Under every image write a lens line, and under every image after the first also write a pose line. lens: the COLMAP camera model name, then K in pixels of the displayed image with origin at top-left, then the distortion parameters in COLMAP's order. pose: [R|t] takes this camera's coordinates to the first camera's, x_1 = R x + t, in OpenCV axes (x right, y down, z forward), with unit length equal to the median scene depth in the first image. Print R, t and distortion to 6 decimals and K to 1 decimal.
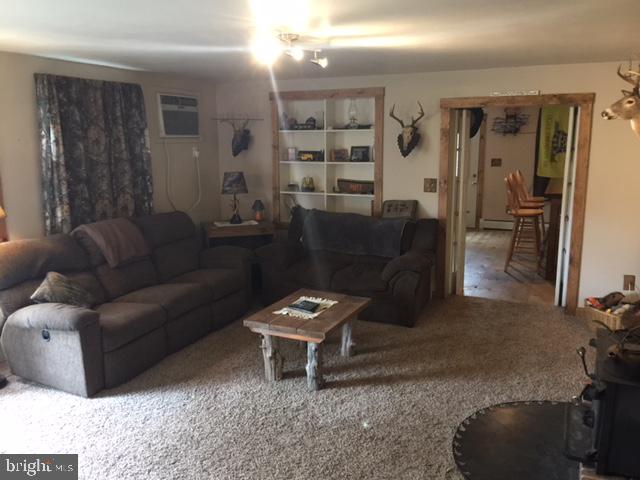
lens RADIAL K [[547.6, 0, 322.2], [0, 547.6, 239.2], [0, 0, 1]] dist [0.060530, -0.075042]
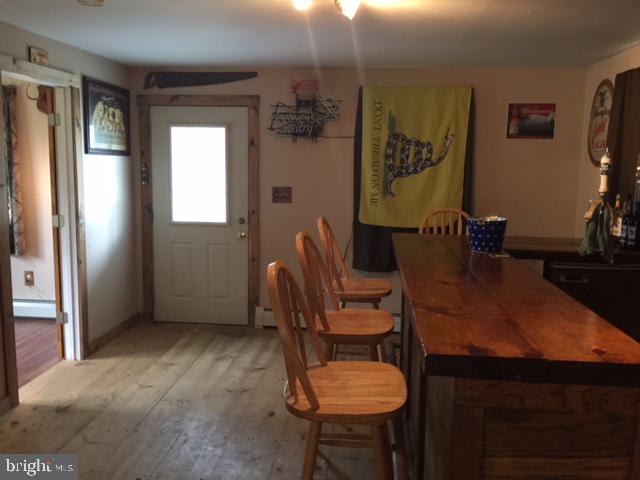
lens RADIAL K [[547.6, 0, 320.0], [0, 547.6, 238.4], [0, 0, 1]] dist [0.060530, -0.075042]
pose [[0.950392, -0.024608, 0.310079, 0.198404], [0.036038, 0.998864, -0.031187, -0.085111], [-0.308959, 0.040815, 0.950199, 0.532664]]
